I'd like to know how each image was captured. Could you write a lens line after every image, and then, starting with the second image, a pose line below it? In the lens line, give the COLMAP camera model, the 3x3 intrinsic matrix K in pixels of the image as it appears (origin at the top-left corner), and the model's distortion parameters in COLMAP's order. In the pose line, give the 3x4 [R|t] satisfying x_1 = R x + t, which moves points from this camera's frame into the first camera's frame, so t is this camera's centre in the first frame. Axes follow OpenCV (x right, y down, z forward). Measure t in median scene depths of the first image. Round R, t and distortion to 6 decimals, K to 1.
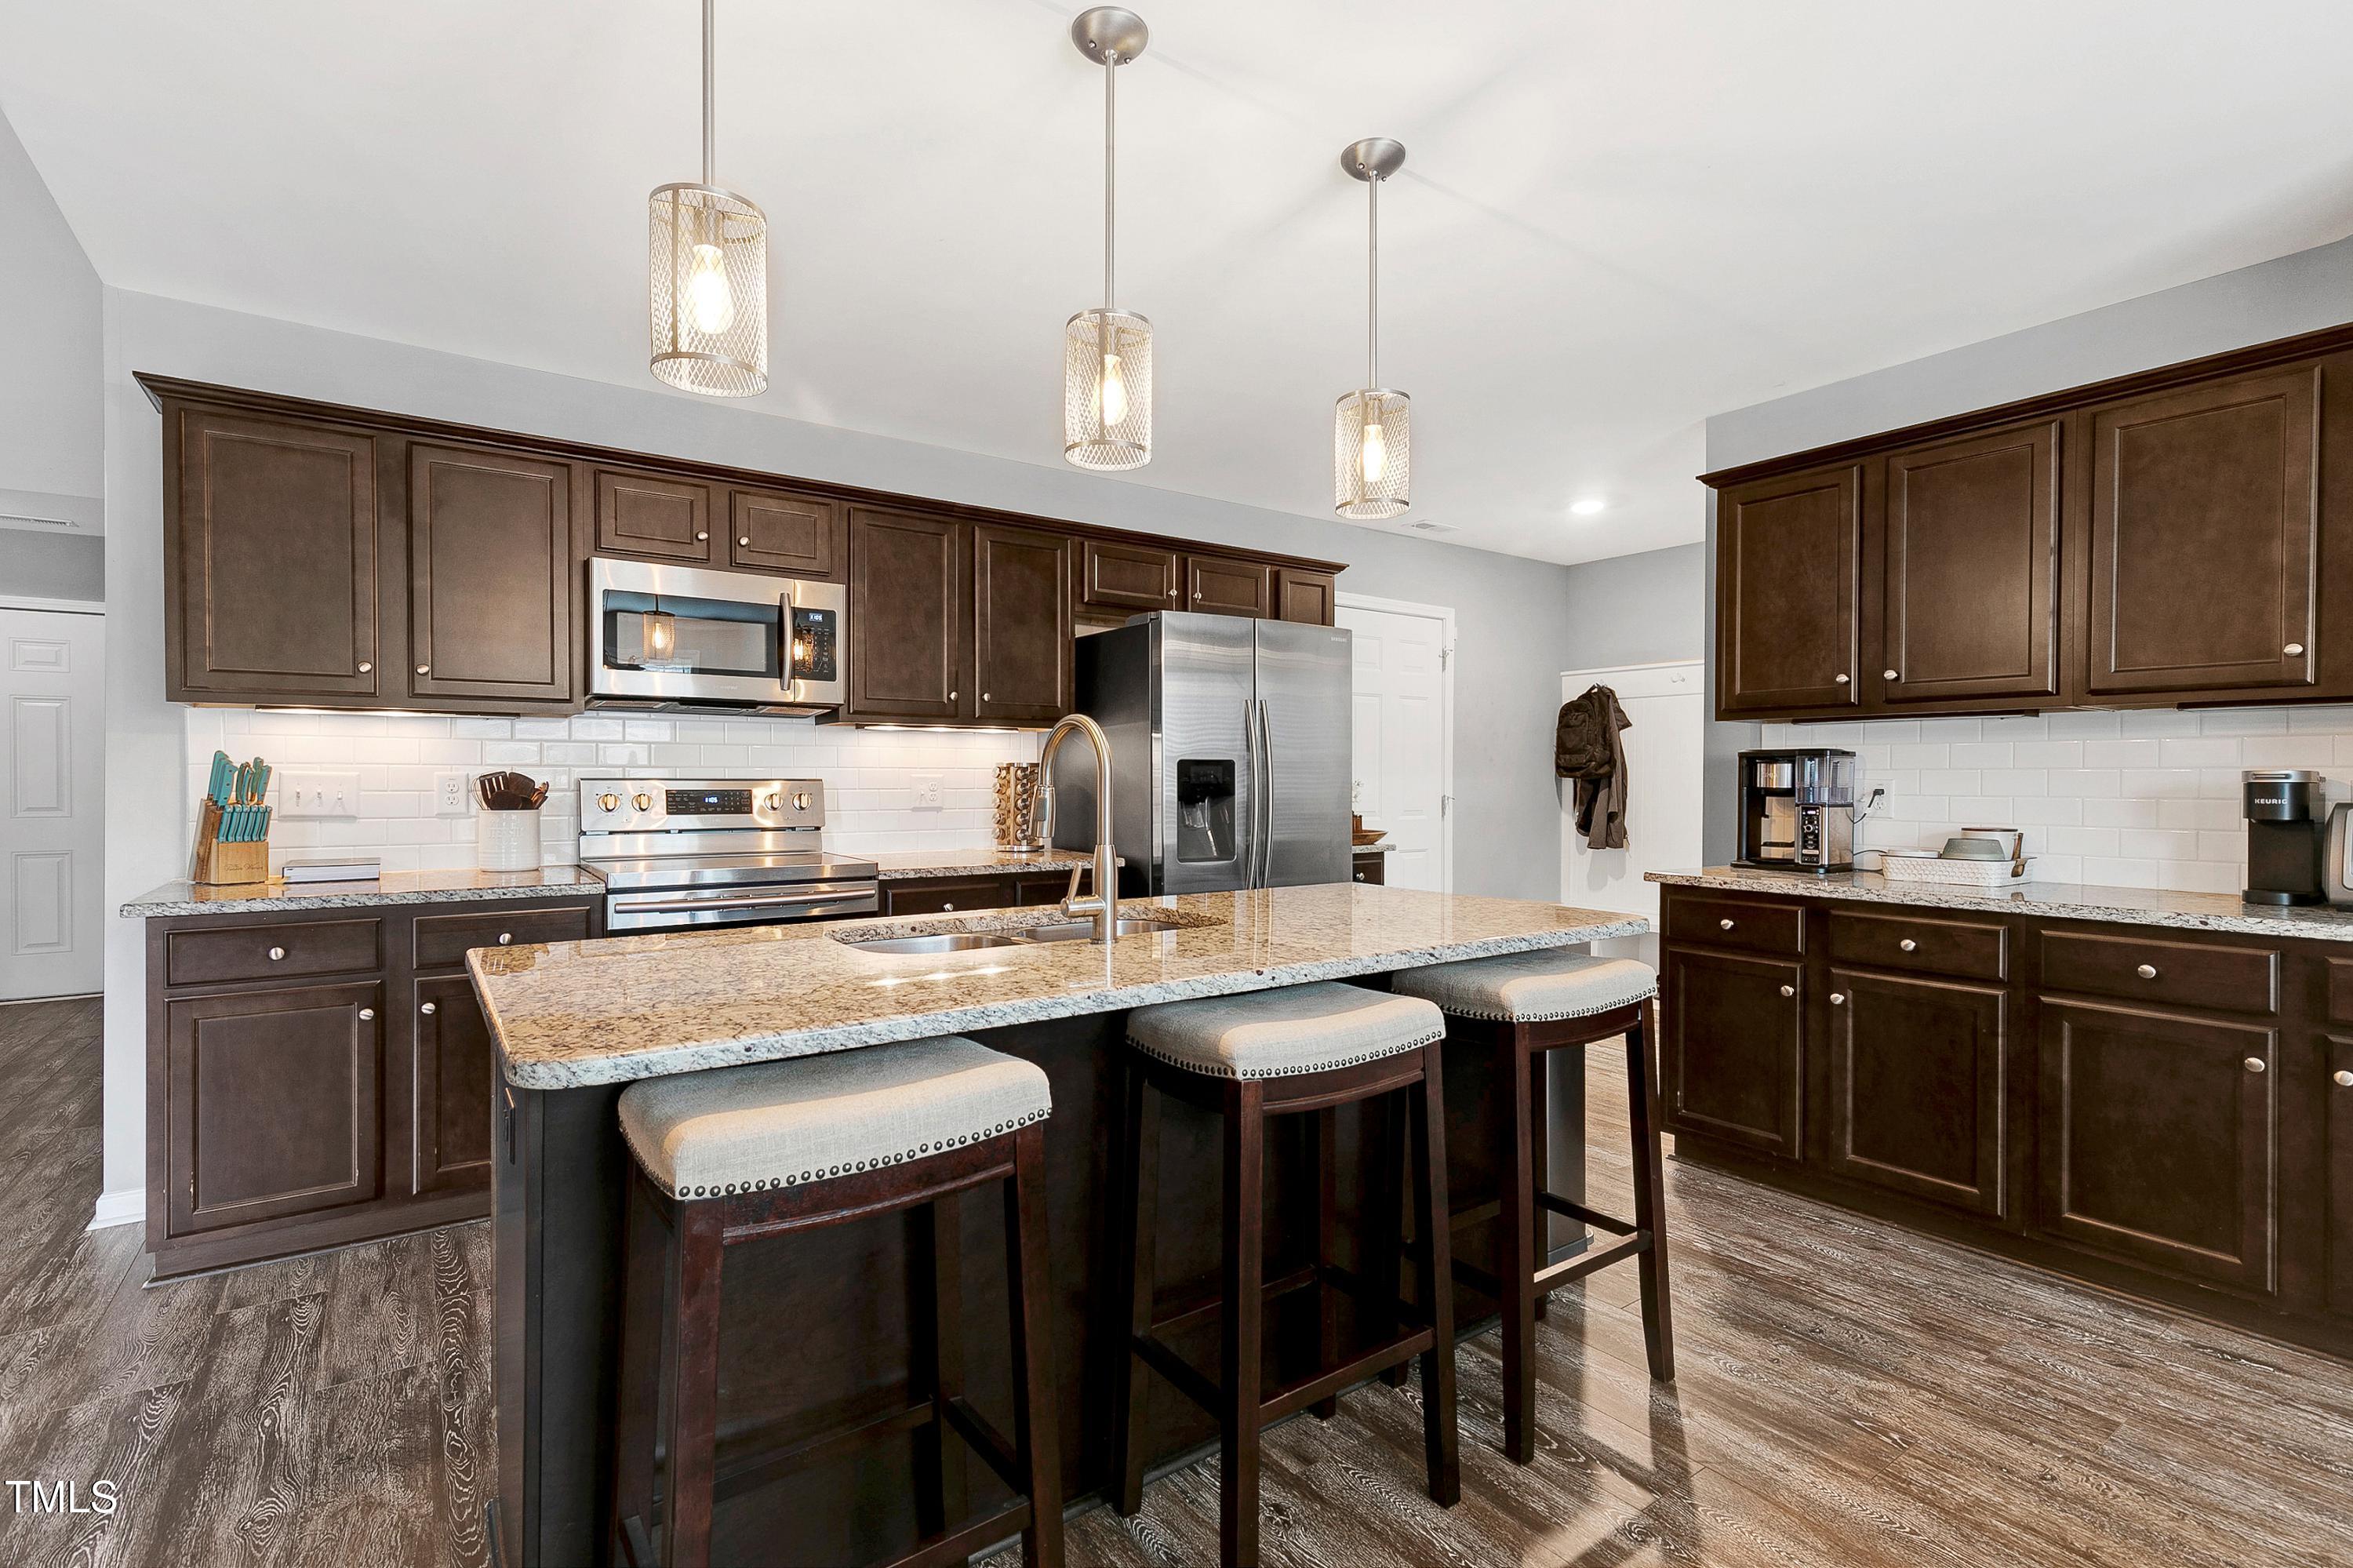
lens RADIAL K [[1072.3, 0, 1168.8], [0, 1072.3, 792.4], [0, 0, 1]] dist [0.010441, -0.002462]
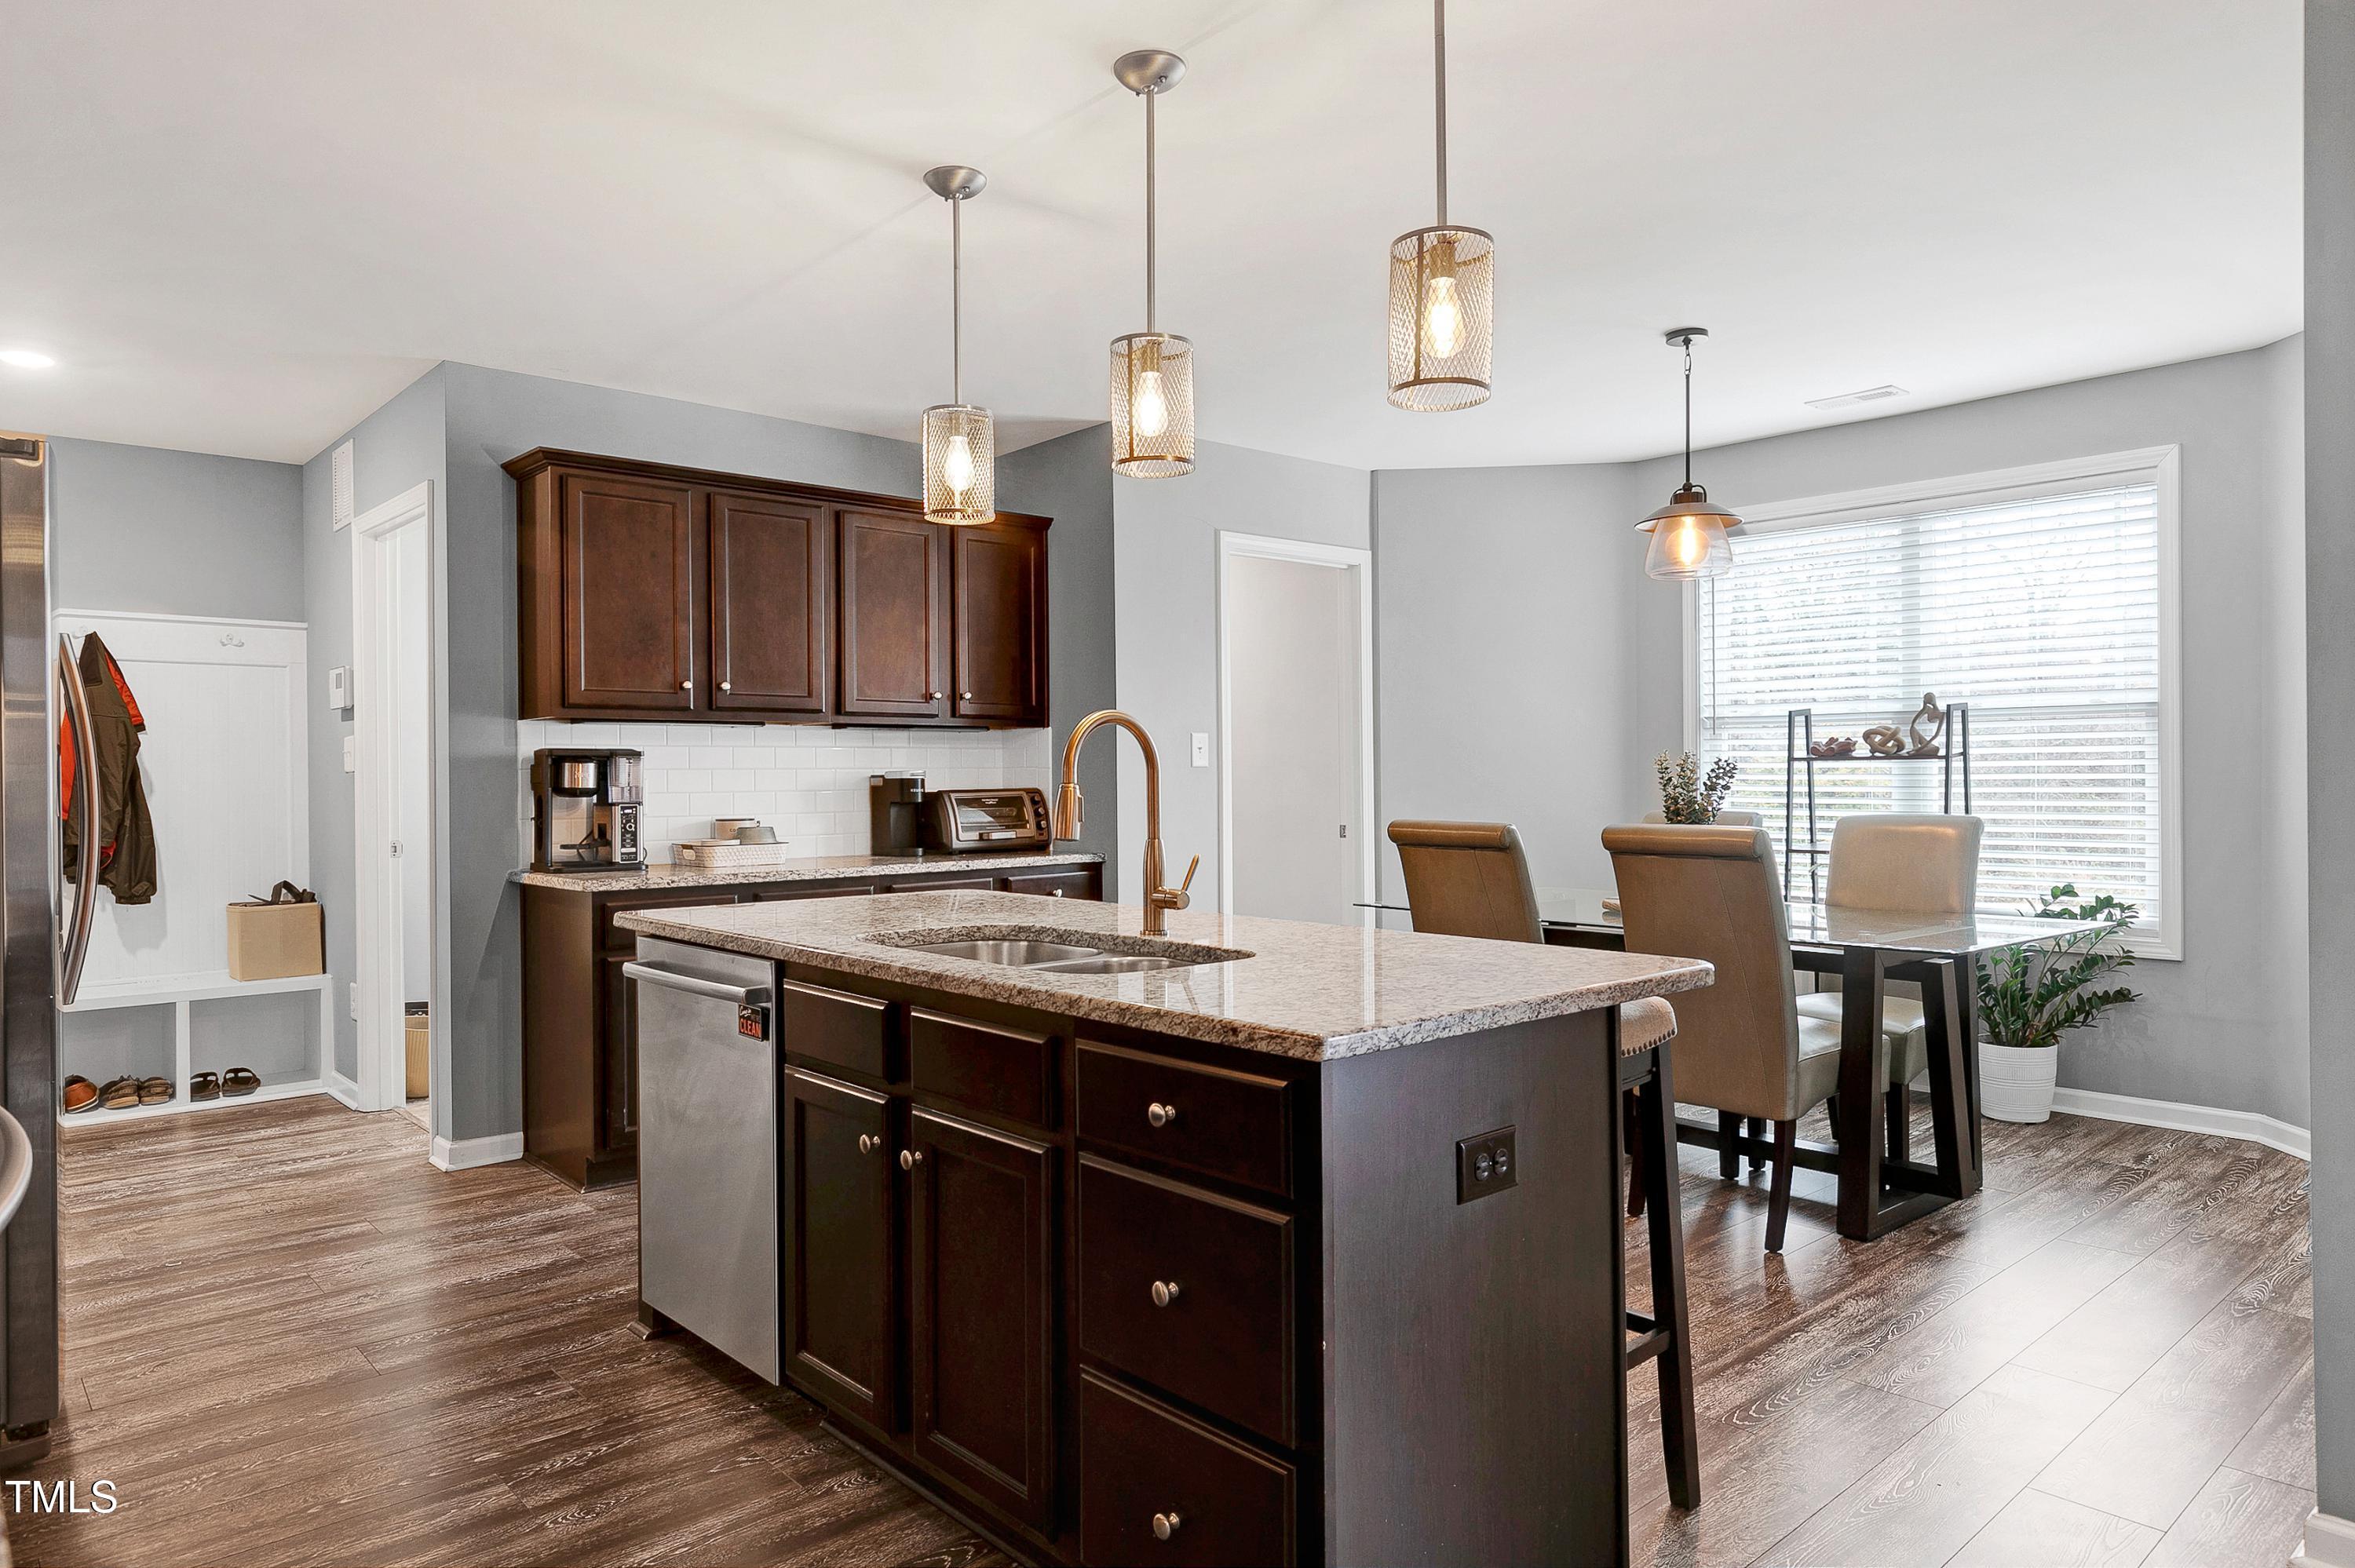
lens RADIAL K [[1444.3, 0, 1170.1], [0, 1444.3, 776.8], [0, 0, 1]] dist [0.006525, -0.004431]
pose [[-0.111337, -0.002324, 0.993780, -0.870227], [0.019971, 0.999790, 0.004576, -0.010746], [-0.993582, 0.020356, -0.111267, 0.682212]]
